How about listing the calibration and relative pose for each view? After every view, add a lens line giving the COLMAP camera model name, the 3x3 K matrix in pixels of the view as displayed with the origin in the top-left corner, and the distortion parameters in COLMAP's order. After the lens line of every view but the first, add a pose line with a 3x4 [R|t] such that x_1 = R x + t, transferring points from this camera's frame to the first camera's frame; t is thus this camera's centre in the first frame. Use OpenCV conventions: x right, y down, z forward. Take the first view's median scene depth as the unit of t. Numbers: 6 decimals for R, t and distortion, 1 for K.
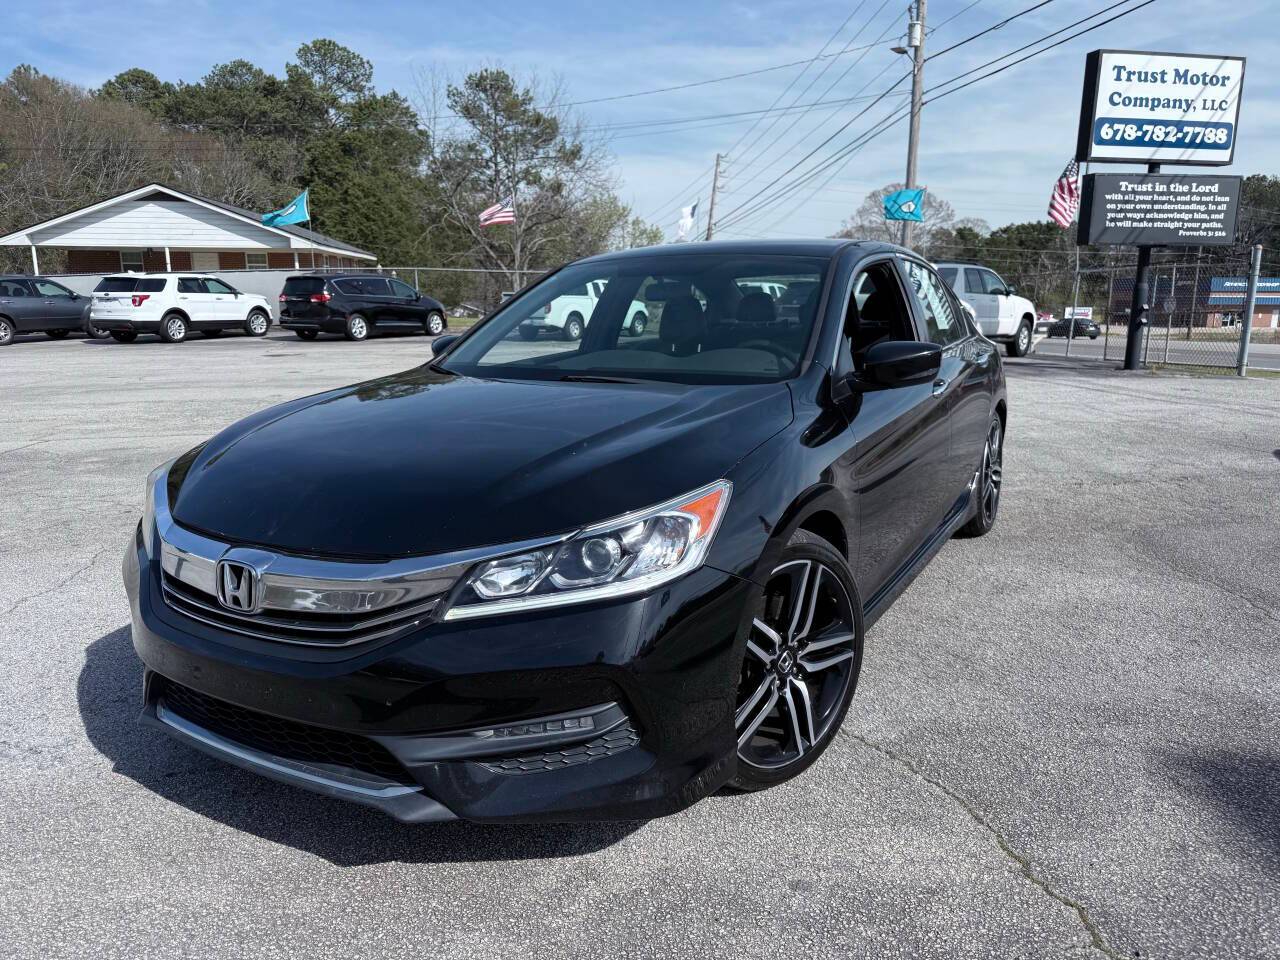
lens RADIAL K [[927.0, 0, 631.6], [0, 927.0, 480.6], [0, 0, 1]] dist [0.005870, -0.011774]
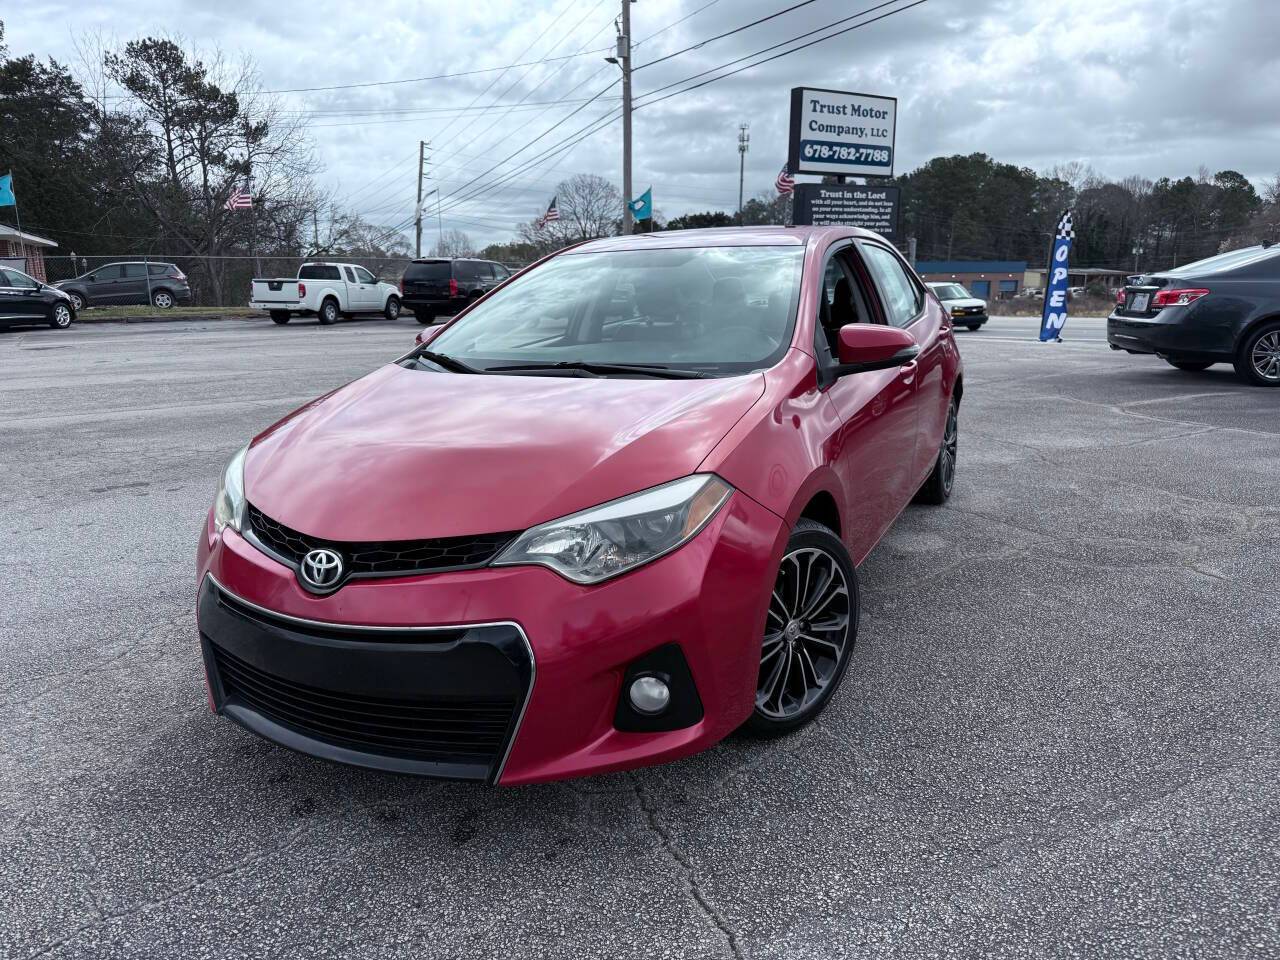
lens RADIAL K [[927.0, 0, 644.4], [0, 927.0, 480.7], [0, 0, 1]] dist [0.005870, -0.011774]
pose [[0.942353, -0.080527, 0.324786, -0.161535], [0.075687, 0.996752, 0.027530, 0.030926], [-0.325948, -0.001361, 0.945387, -0.151695]]
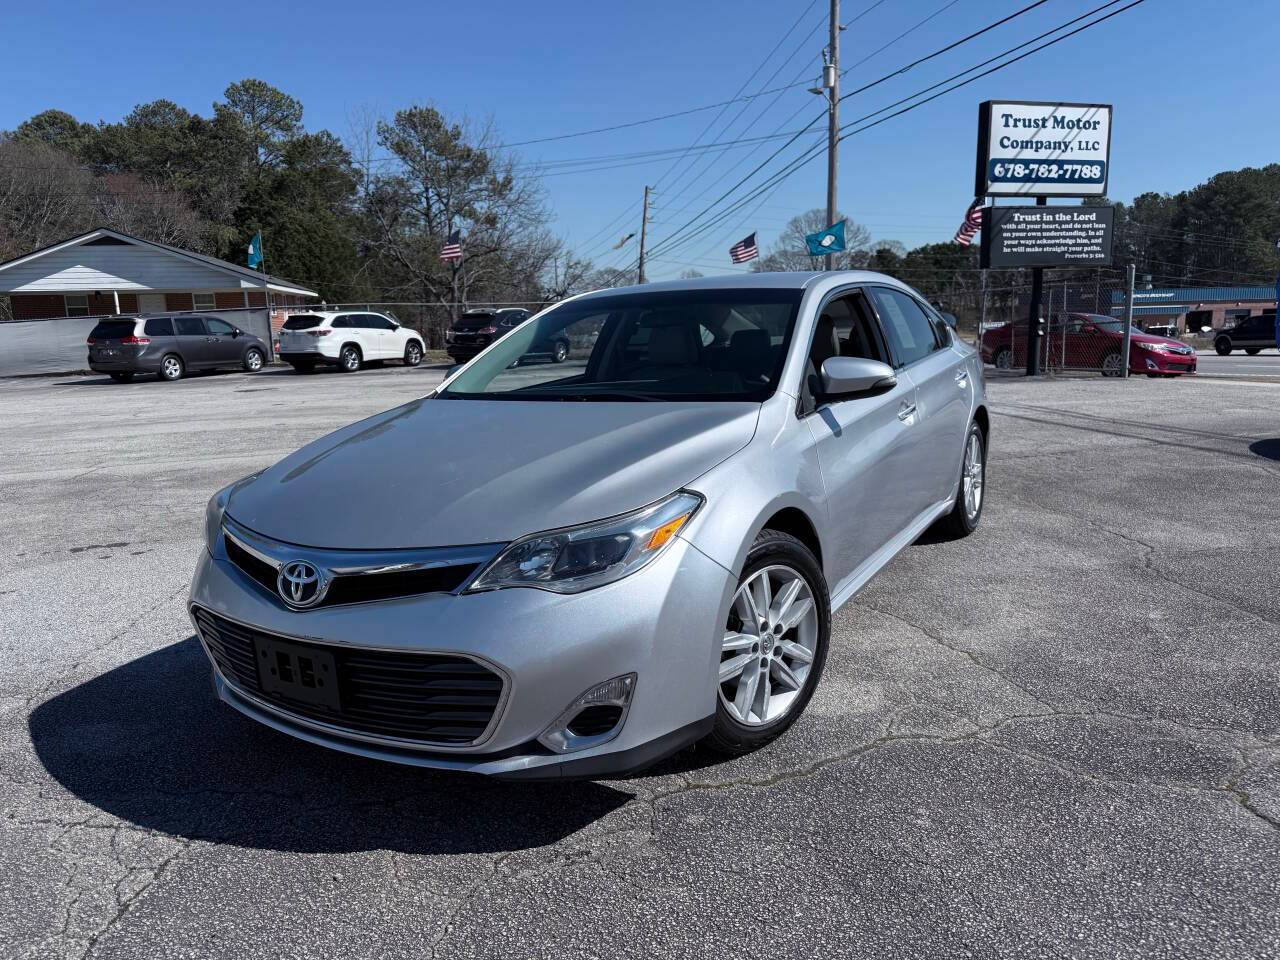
lens RADIAL K [[927.0, 0, 636.0], [0, 927.0, 479.8], [0, 0, 1]] dist [0.005870, -0.011774]
pose [[0.996423, -0.042162, 0.073240, -0.038520], [0.044265, 0.998646, -0.027333, 0.019198], [-0.071988, 0.030477, 0.996940, -0.104901]]
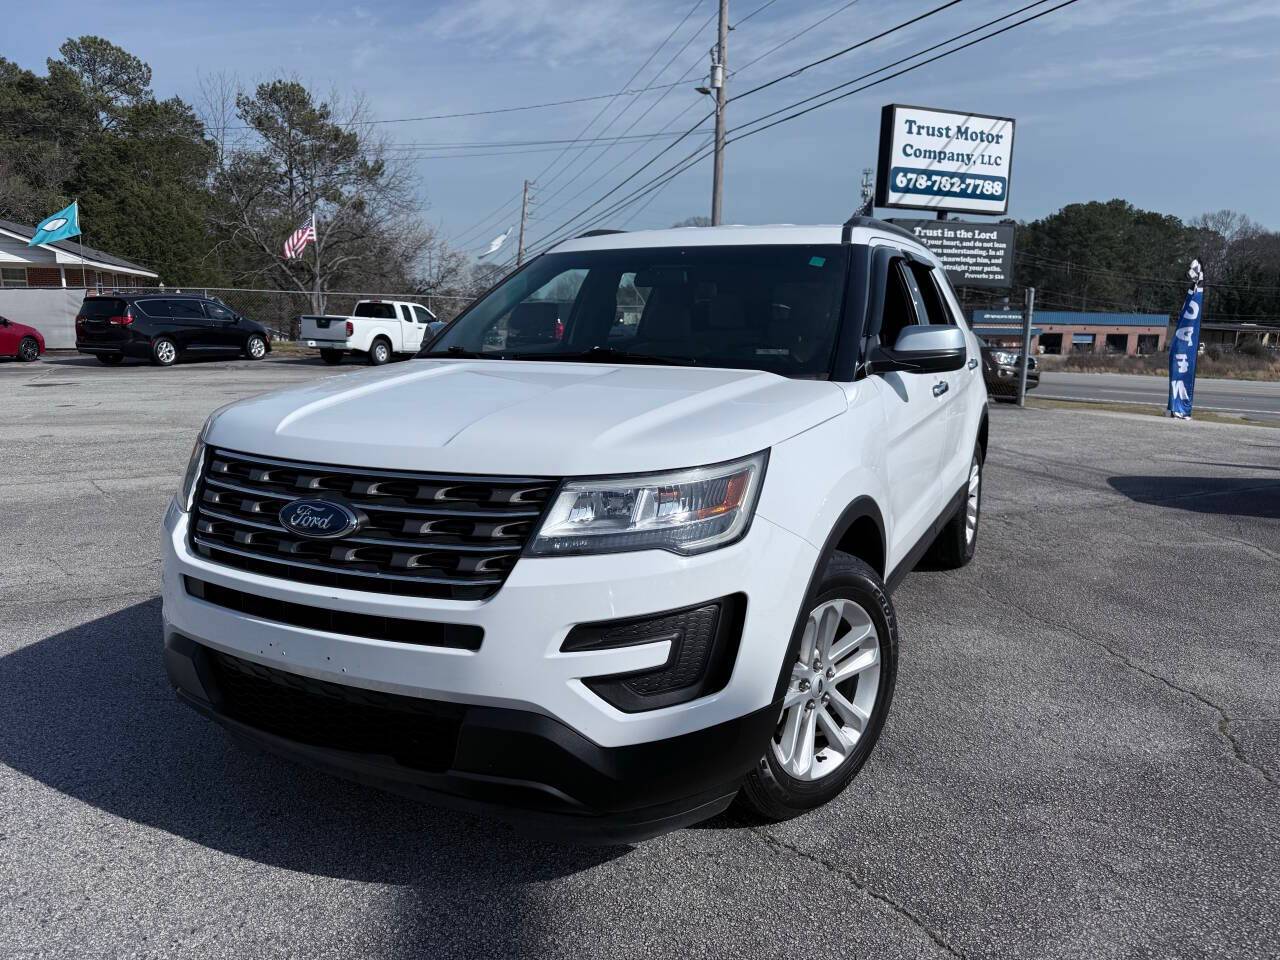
lens RADIAL K [[927.0, 0, 638.2], [0, 927.0, 478.2], [0, 0, 1]] dist [0.005870, -0.011774]
pose [[0.977908, -0.020508, 0.208029, -0.016083], [0.026106, 0.999366, -0.024197, -0.012992], [-0.207401, 0.029093, 0.977823, 0.022413]]
